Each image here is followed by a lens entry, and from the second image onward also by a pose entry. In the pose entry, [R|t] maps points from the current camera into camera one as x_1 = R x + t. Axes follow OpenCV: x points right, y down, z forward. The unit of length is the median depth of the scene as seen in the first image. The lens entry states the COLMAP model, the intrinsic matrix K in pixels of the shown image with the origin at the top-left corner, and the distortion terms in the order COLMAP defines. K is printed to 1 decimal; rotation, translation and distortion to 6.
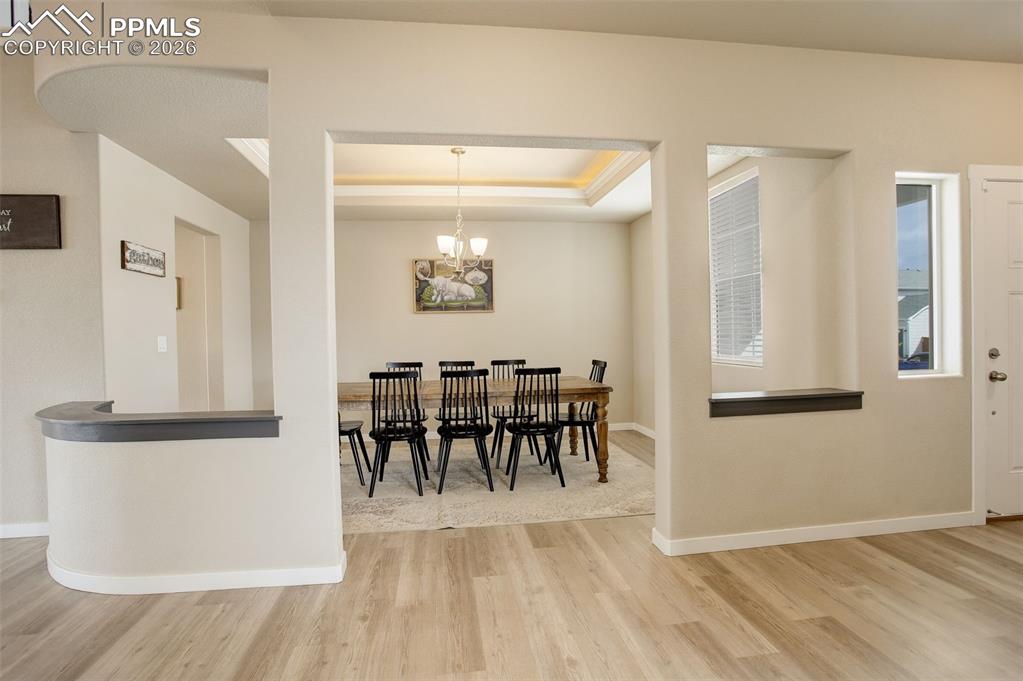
lens RADIAL K [[500.5, 0, 505.0], [0, 500.5, 339.8], [0, 0, 1]] dist [-0.074282, 0.031732]
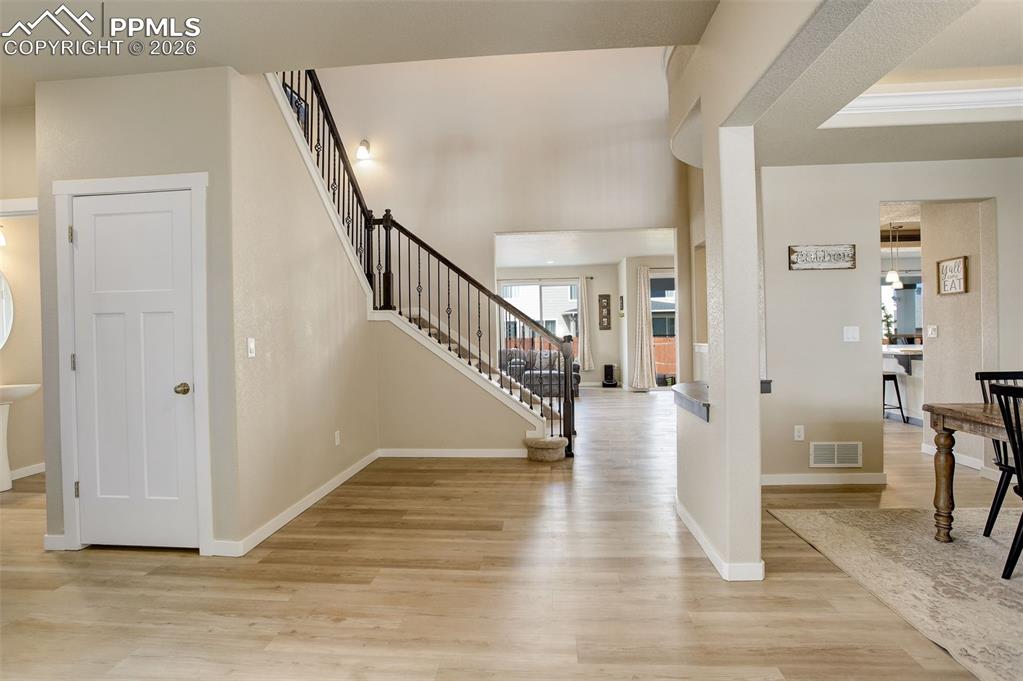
lens RADIAL K [[500.5, 0, 505.0], [0, 500.5, 339.8], [0, 0, 1]] dist [-0.074282, 0.031732]
pose [[-0.201029, 0.025817, -0.979245, 0.524526], [0.011307, 0.999647, 0.024034, -0.014298], [0.979520, -0.006240, -0.201250, 0.568575]]
